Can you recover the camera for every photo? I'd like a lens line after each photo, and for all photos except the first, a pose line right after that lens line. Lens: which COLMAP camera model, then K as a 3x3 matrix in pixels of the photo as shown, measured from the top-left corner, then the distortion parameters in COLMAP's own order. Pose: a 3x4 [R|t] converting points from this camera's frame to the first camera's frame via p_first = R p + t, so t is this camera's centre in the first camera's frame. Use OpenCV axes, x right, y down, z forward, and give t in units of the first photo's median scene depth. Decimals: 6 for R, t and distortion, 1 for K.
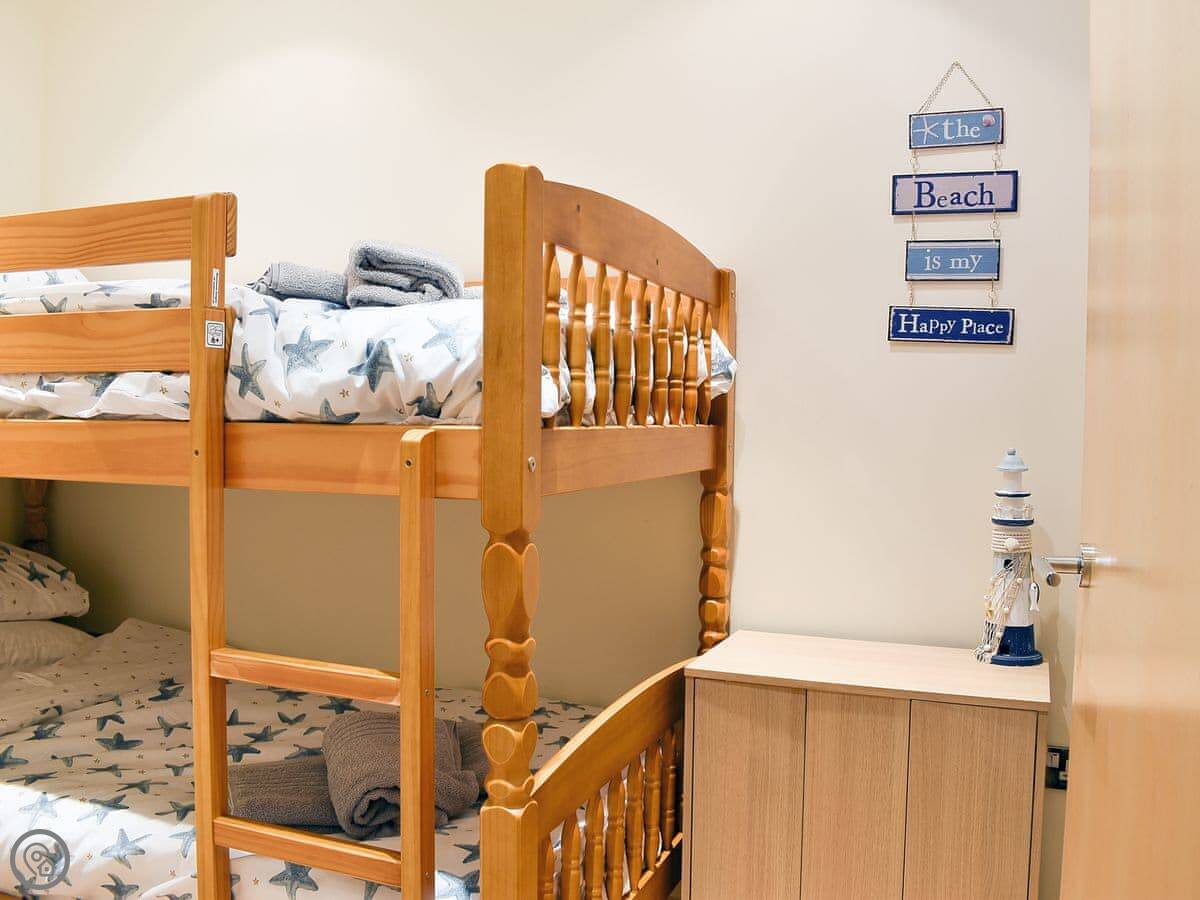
lens RADIAL K [[1104.0, 0, 601.4], [0, 1104.0, 450.1], [0, 0, 1]] dist [-0.094351, 0.000000]
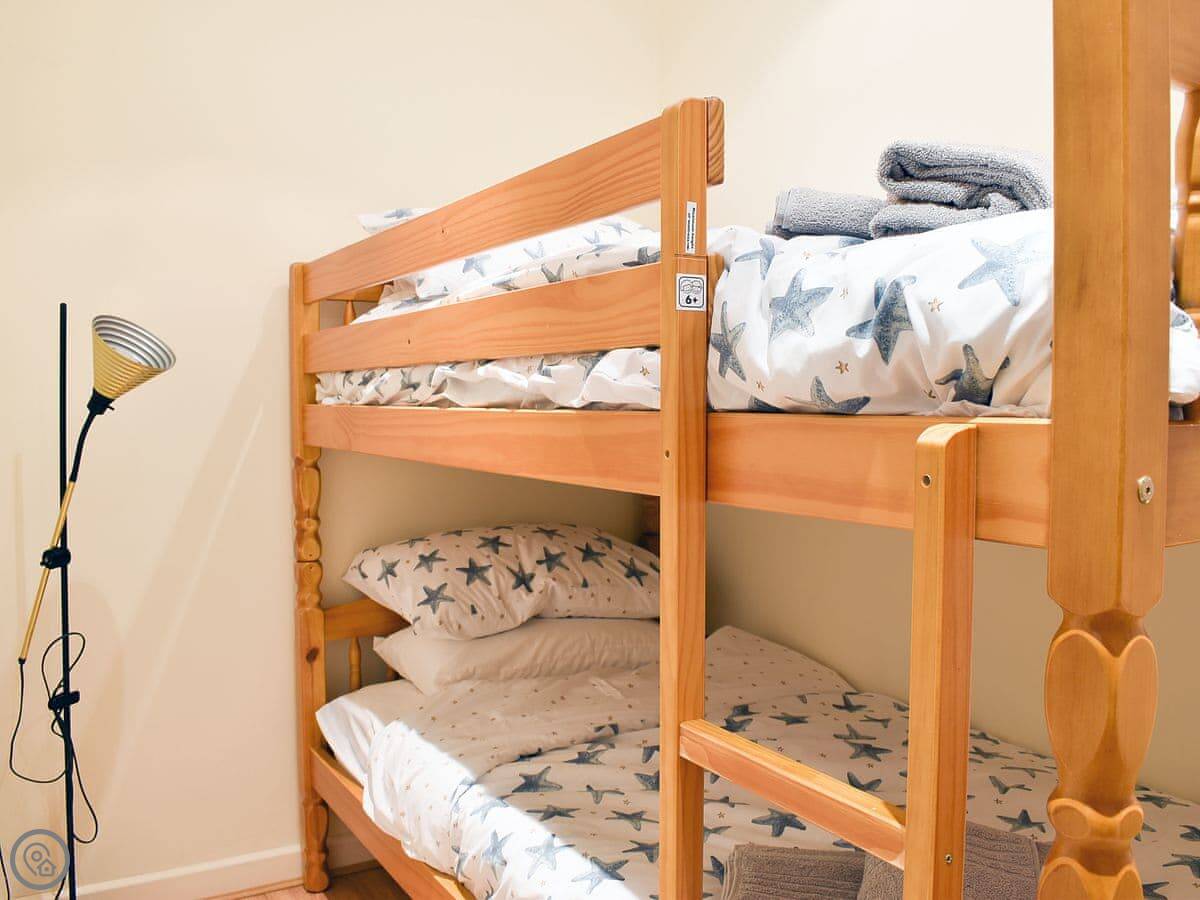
lens RADIAL K [[1104.0, 0, 555.9], [0, 1104.0, 459.8], [0, 0, 1]] dist [-0.094351, 0.000000]
pose [[0.796167, 0.020602, -0.604726, 0.020336], [-0.009250, 0.999718, 0.021881, -0.009184], [0.605006, -0.011827, 0.796133, 0.354514]]
